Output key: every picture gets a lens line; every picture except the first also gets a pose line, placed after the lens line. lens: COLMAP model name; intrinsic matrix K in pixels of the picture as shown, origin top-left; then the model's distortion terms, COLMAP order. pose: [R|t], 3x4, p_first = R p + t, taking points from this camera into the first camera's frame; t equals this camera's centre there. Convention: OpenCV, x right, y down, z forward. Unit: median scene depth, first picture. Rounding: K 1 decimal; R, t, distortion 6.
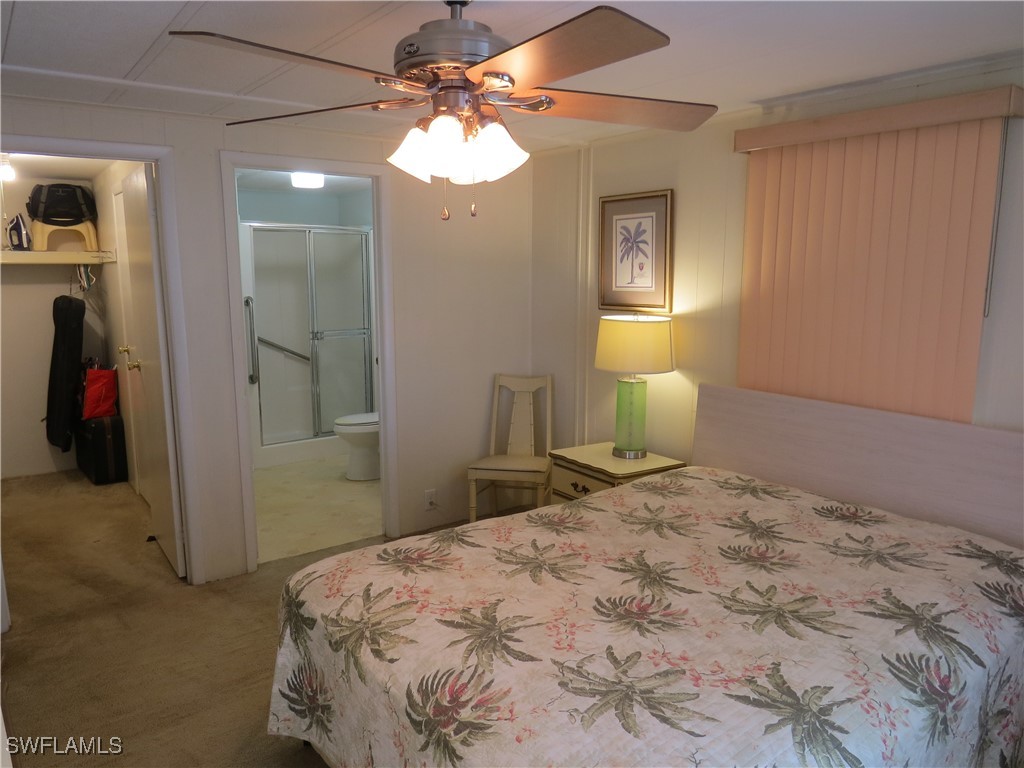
lens RADIAL K [[738.5, 0, 517.6], [0, 738.5, 385.9], [0, 0, 1]] dist [-0.013092, 0.008950]
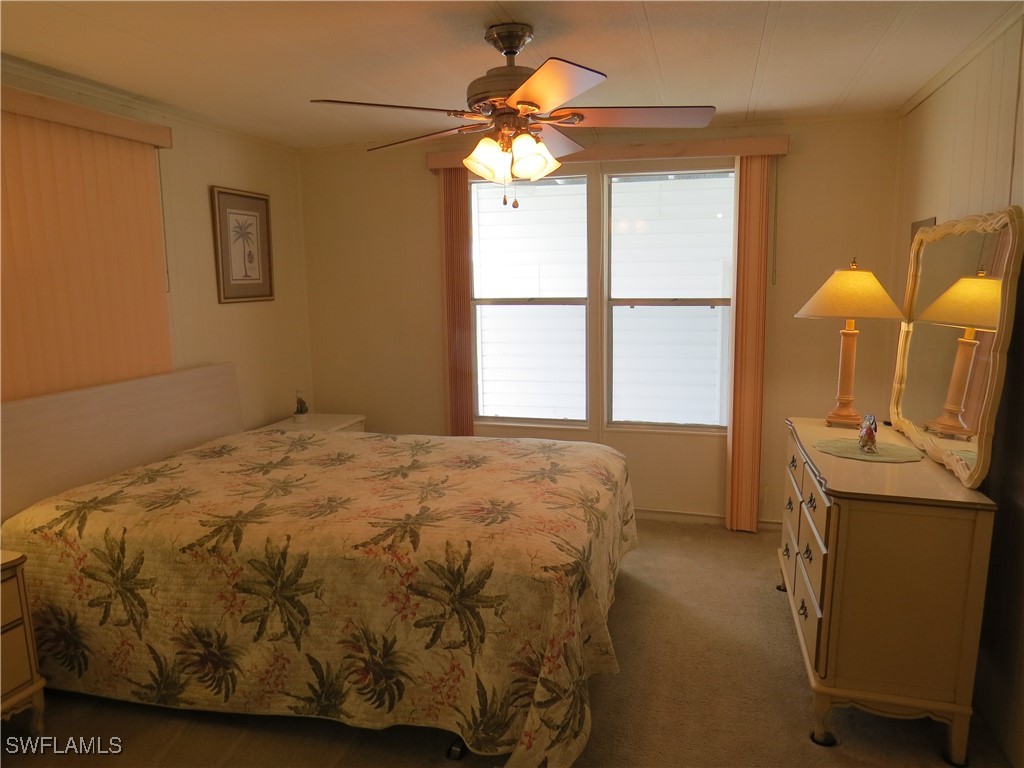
lens RADIAL K [[738.5, 0, 511.9], [0, 738.5, 385.8], [0, 0, 1]] dist [-0.013092, 0.008950]
pose [[-0.625053, -0.130397, 0.769614, -0.960966], [0.105788, 0.962701, 0.249029, -0.227924], [-0.773380, 0.237072, -0.587945, 1.466025]]
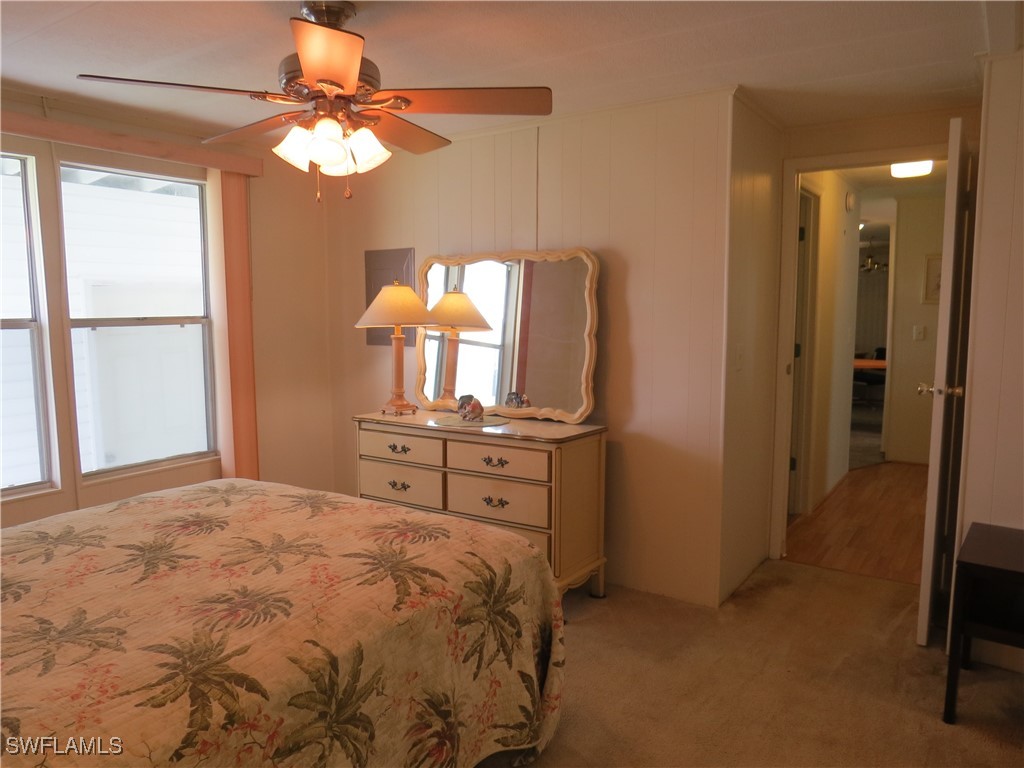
lens RADIAL K [[738.5, 0, 510.1], [0, 738.5, 385.9], [0, 0, 1]] dist [-0.013092, 0.008950]
pose [[-0.946472, 0.021867, -0.322045, 0.031429], [-0.057780, 0.970110, 0.235685, -0.216180], [0.317573, 0.241677, -0.916919, 1.795795]]
